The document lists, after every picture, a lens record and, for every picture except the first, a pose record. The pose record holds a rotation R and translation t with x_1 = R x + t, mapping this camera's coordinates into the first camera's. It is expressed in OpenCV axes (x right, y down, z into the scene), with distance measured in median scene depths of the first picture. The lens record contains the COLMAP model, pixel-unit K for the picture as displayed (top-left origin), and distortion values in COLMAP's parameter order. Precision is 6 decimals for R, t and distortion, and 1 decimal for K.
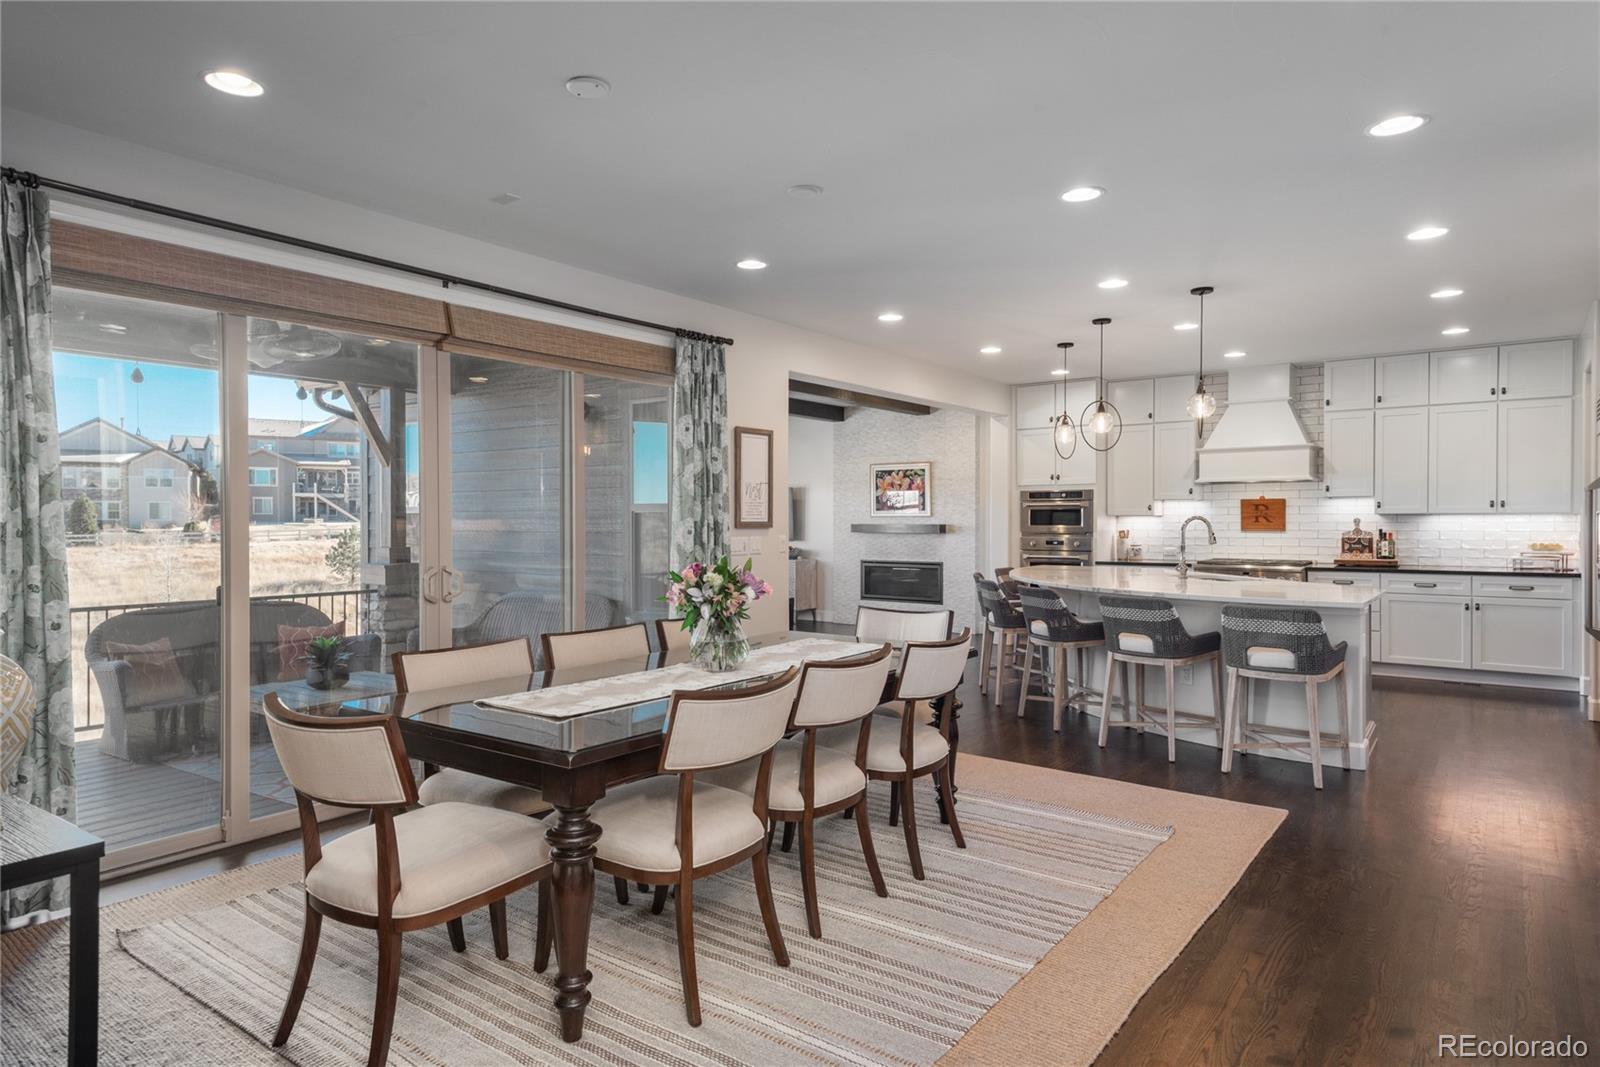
lens RADIAL K [[939.0, 0, 790.9], [0, 939.0, 521.9], [0, 0, 1]] dist [0.031539, -0.009676]
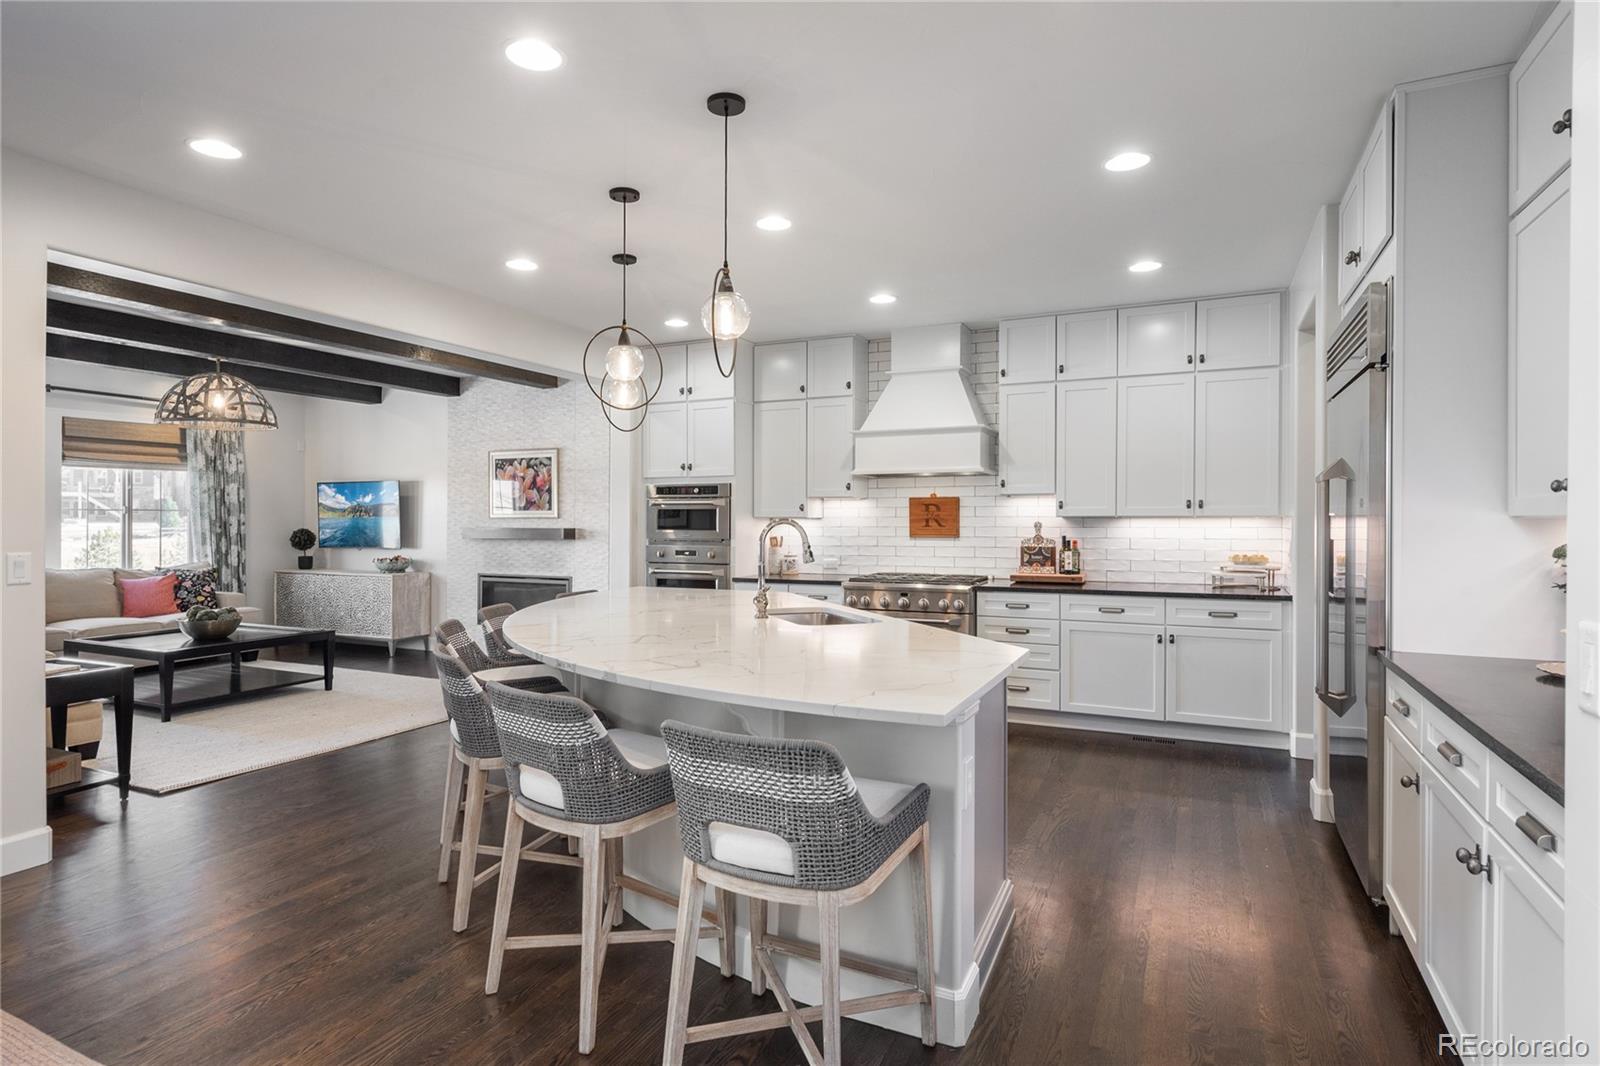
lens RADIAL K [[856.5, 0, 783.7], [0, 856.5, 521.3], [0, 0, 1]] dist [0.020472, -0.000097]
pose [[0.980401, 0.002297, 0.197000, 0.257685], [-0.001897, 0.999996, -0.002216, -0.002548], [-0.197005, 0.001799, 0.980401, 0.354275]]
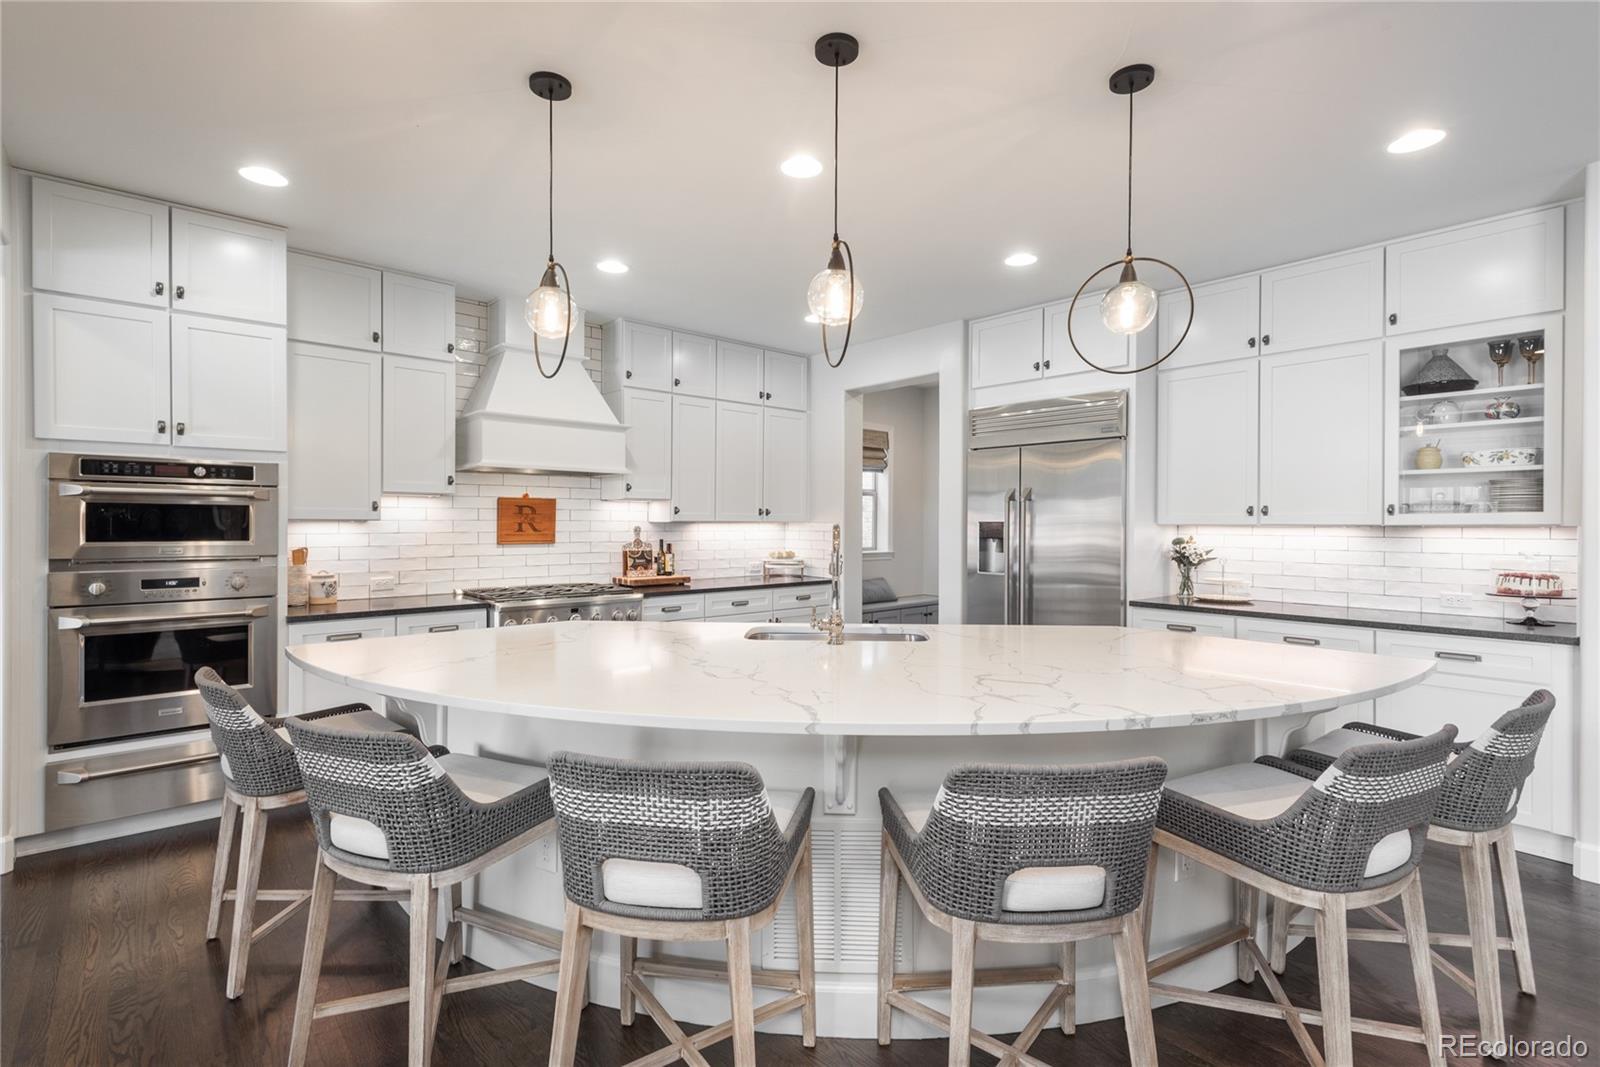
lens RADIAL K [[743.6, 0, 798.4], [0, 743.6, 528.5], [0, 0, 1]] dist [0.018993, 0.000451]
pose [[0.203637, -0.003607, 0.979040, 0.007868], [-0.001581, 0.999991, 0.004013, -0.004935], [-0.979045, -0.002365, 0.203630, 0.762890]]
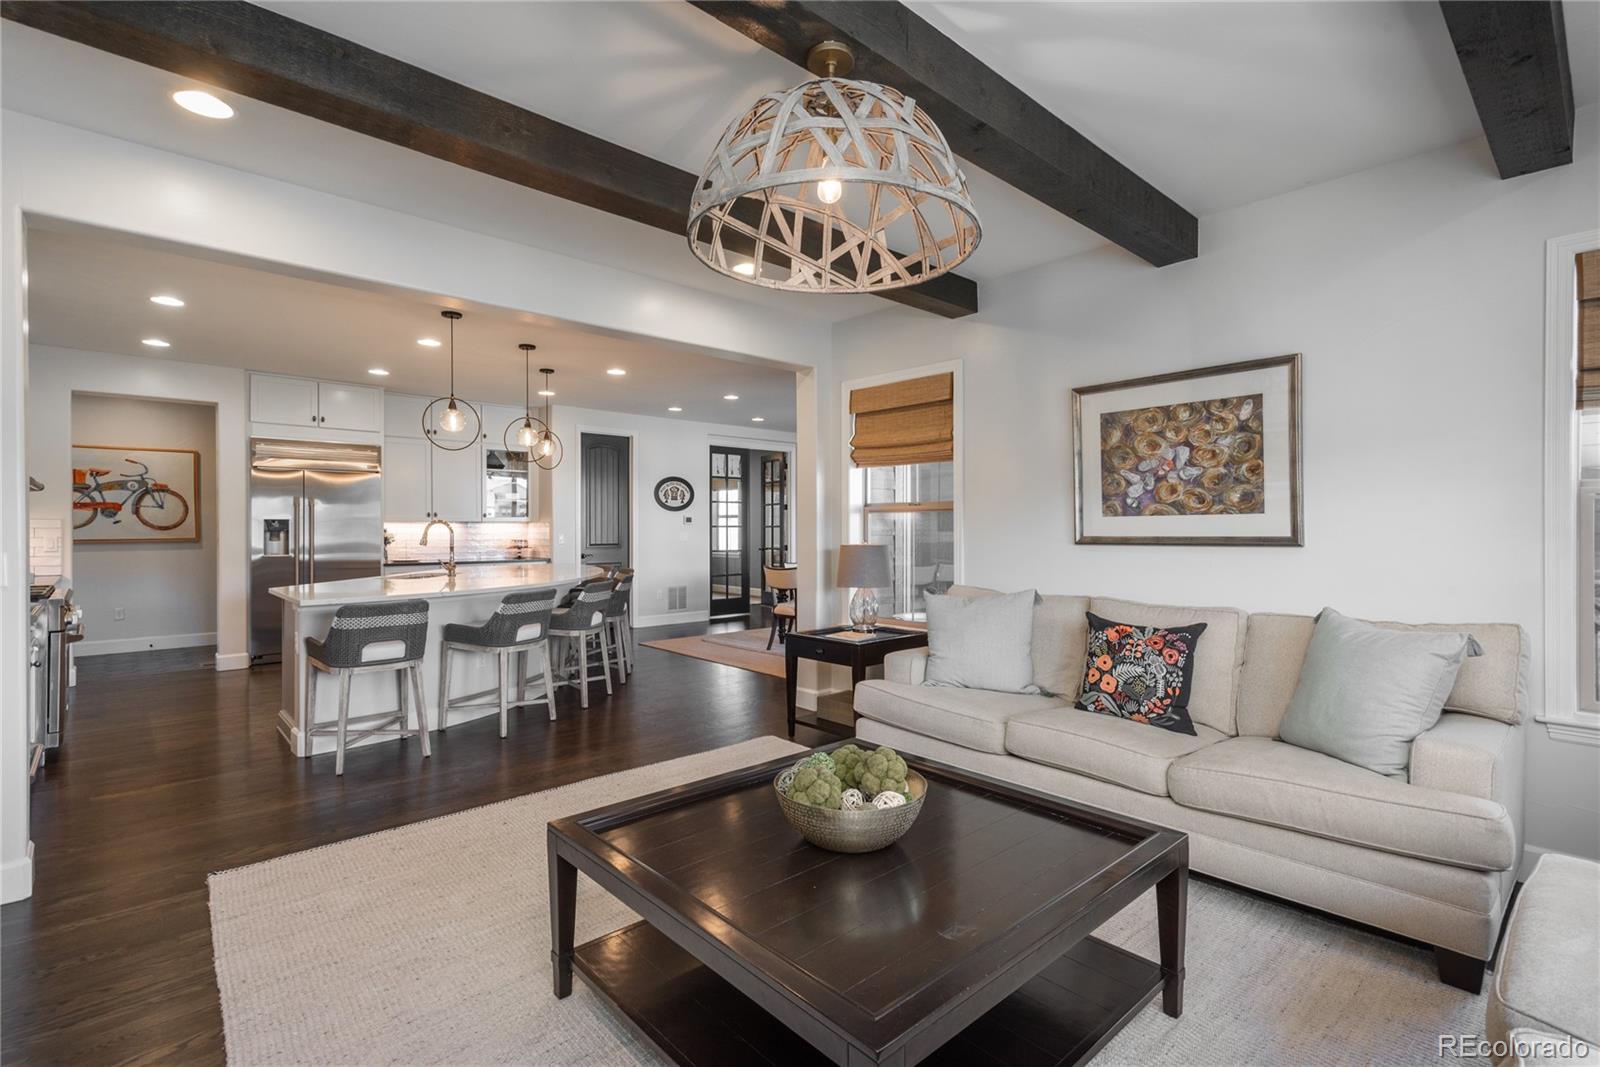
lens RADIAL K [[743.6, 0, 797.6], [0, 743.6, 528.5], [0, 0, 1]] dist [0.018993, 0.000451]
pose [[-0.981597, 0.003912, 0.190924, -0.122353], [0.005131, 0.999969, 0.005889, -0.000330], [-0.190895, 0.006760, -0.981587, 1.462546]]
